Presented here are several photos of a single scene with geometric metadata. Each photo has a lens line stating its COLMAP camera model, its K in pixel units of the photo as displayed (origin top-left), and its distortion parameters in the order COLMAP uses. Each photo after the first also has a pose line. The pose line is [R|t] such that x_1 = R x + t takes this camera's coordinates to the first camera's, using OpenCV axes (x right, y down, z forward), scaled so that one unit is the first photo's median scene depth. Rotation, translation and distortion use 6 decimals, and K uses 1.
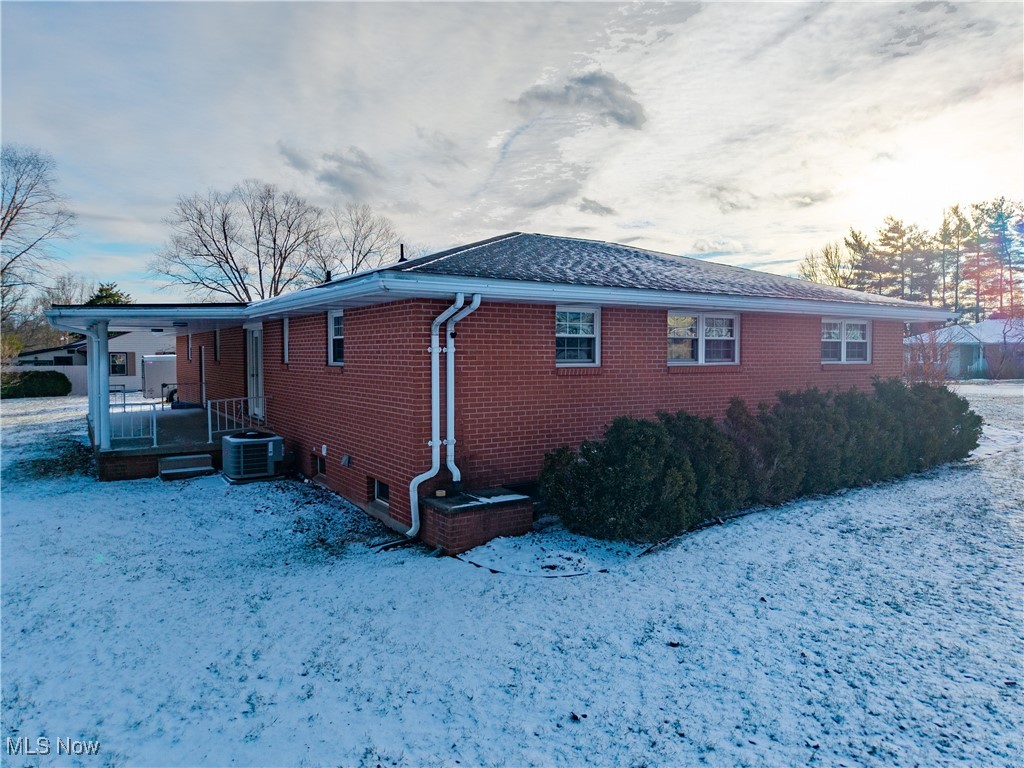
lens RADIAL K [[689.7, 0, 511.5], [0, 689.7, 381.0], [0, 0, 1]] dist [0.003696, 0.000352]
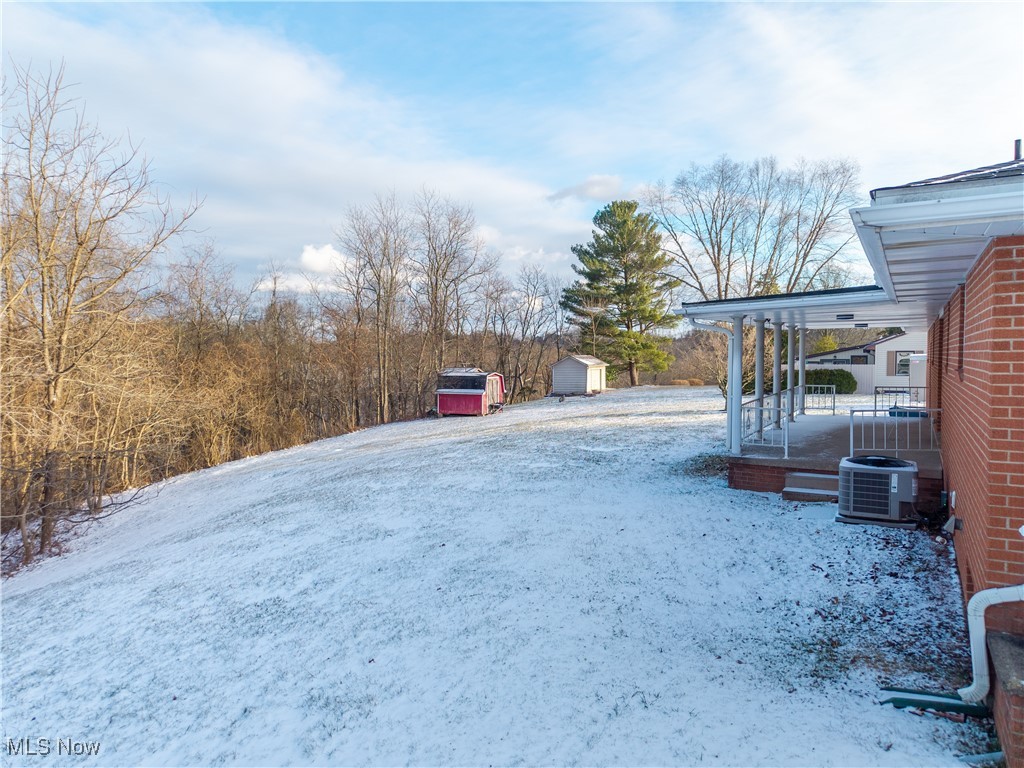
lens RADIAL K [[689.7, 0, 512.4], [0, 689.7, 389.4], [0, 0, 1]] dist [0.003696, 0.000352]
pose [[0.458483, 0.042658, -0.887679, 0.148454], [-0.030696, 0.999011, 0.032155, -0.014475], [0.888173, 0.012506, 0.459339, 0.454410]]
